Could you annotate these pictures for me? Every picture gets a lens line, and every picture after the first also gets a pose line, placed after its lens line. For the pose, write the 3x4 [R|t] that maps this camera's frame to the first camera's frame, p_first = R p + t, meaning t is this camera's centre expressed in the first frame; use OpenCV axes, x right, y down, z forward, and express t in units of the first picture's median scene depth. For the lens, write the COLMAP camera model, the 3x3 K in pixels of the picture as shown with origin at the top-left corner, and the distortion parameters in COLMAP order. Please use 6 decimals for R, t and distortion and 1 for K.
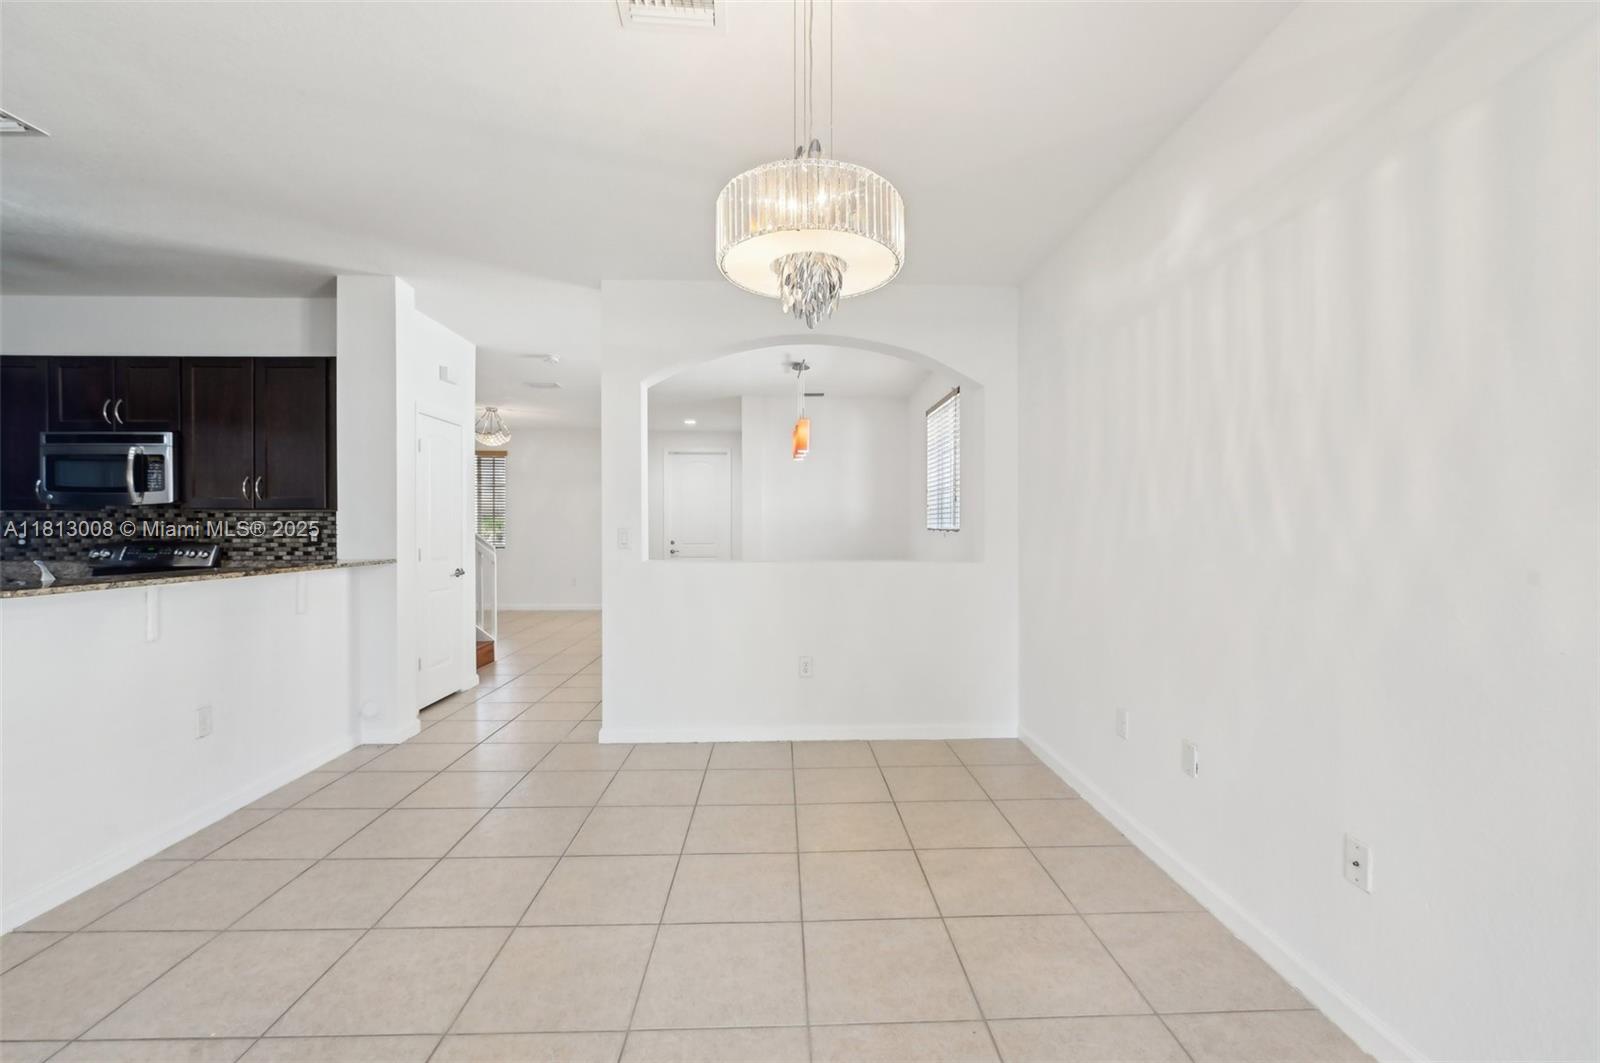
lens RADIAL K [[671.9, 0, 804.8], [0, 671.9, 531.1], [0, 0, 1]] dist [-0.007414, -0.000131]
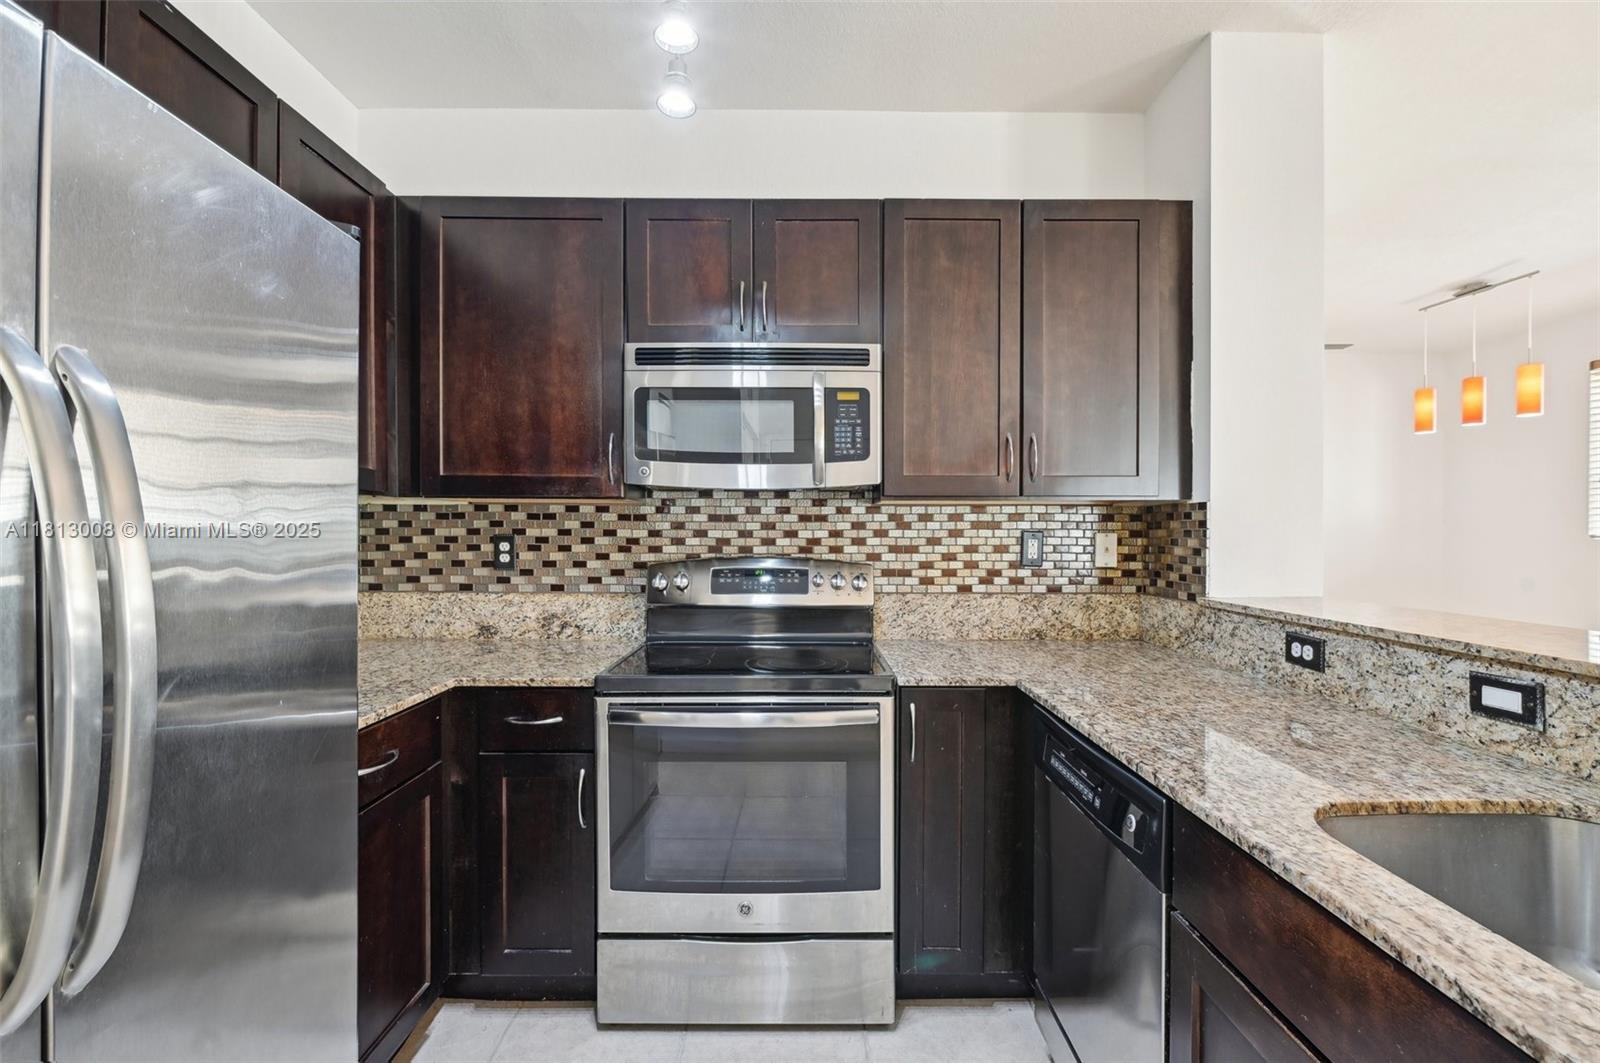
lens RADIAL K [[703.4, 0, 812.2], [0, 703.4, 539.2], [0, 0, 1]] dist [-0.002926, -0.001360]
pose [[0.999655, 0.003810, -0.025987, -0.909939], [-0.003674, 0.999979, 0.005282, -0.003218], [0.026007, -0.005184, 0.999648, 0.429897]]
